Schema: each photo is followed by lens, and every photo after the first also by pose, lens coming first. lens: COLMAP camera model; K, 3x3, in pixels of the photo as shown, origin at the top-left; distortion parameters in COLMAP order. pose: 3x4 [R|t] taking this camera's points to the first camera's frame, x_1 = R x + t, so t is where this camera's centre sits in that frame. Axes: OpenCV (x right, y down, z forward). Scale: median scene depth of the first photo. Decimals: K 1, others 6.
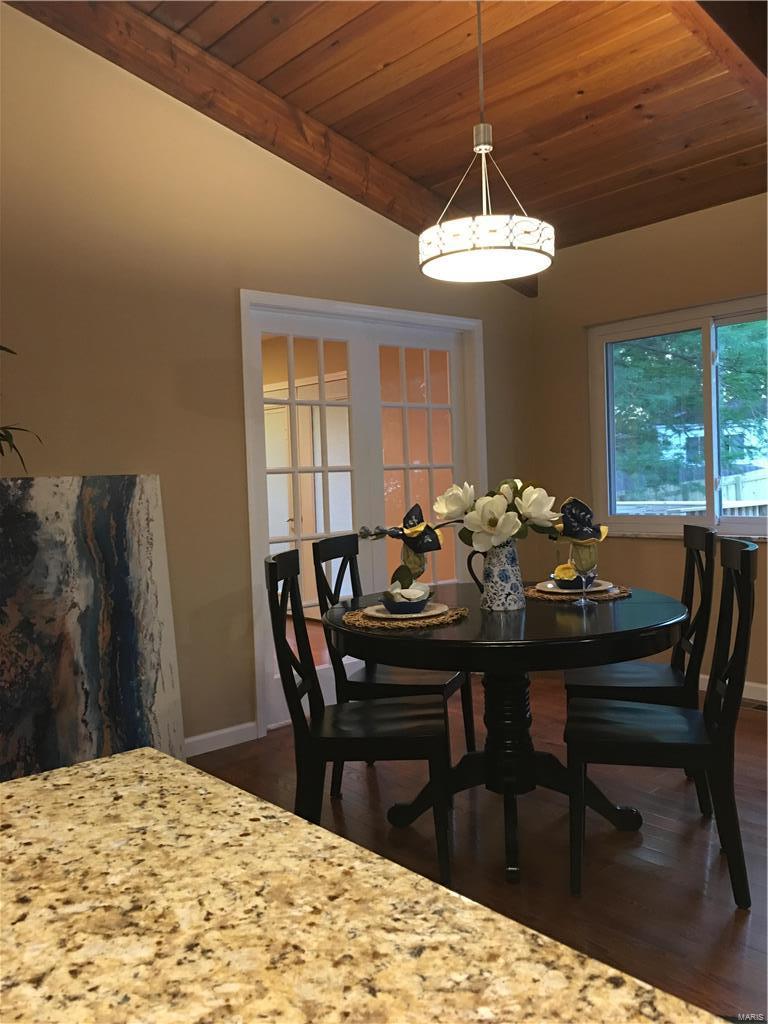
lens RADIAL K [[870.8, 0, 387.8], [0, 870.8, 507.4], [0, 0, 1]] dist [0.076752, -0.113836]
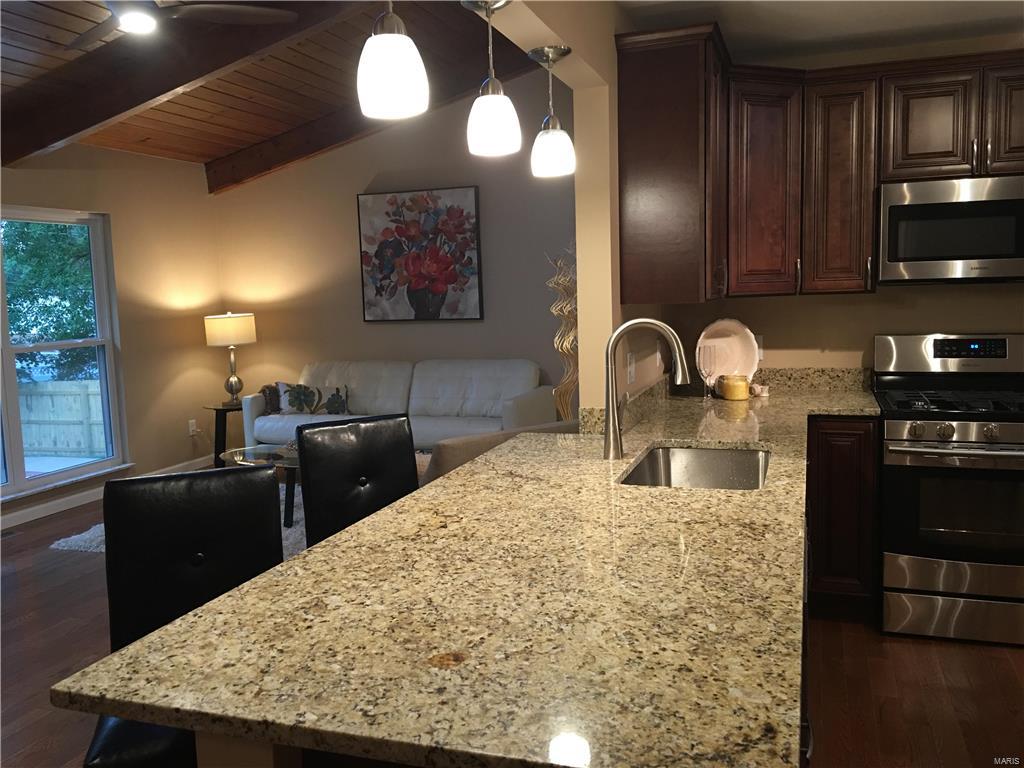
lens RADIAL K [[870.8, 0, 505.0], [0, 870.8, 376.2], [0, 0, 1]] dist [0.076752, -0.113836]
pose [[-0.491931, -0.039155, 0.869753, -0.565772], [0.084528, 0.992121, 0.092473, -0.071646], [-0.866521, 0.119009, -0.484745, 0.354311]]
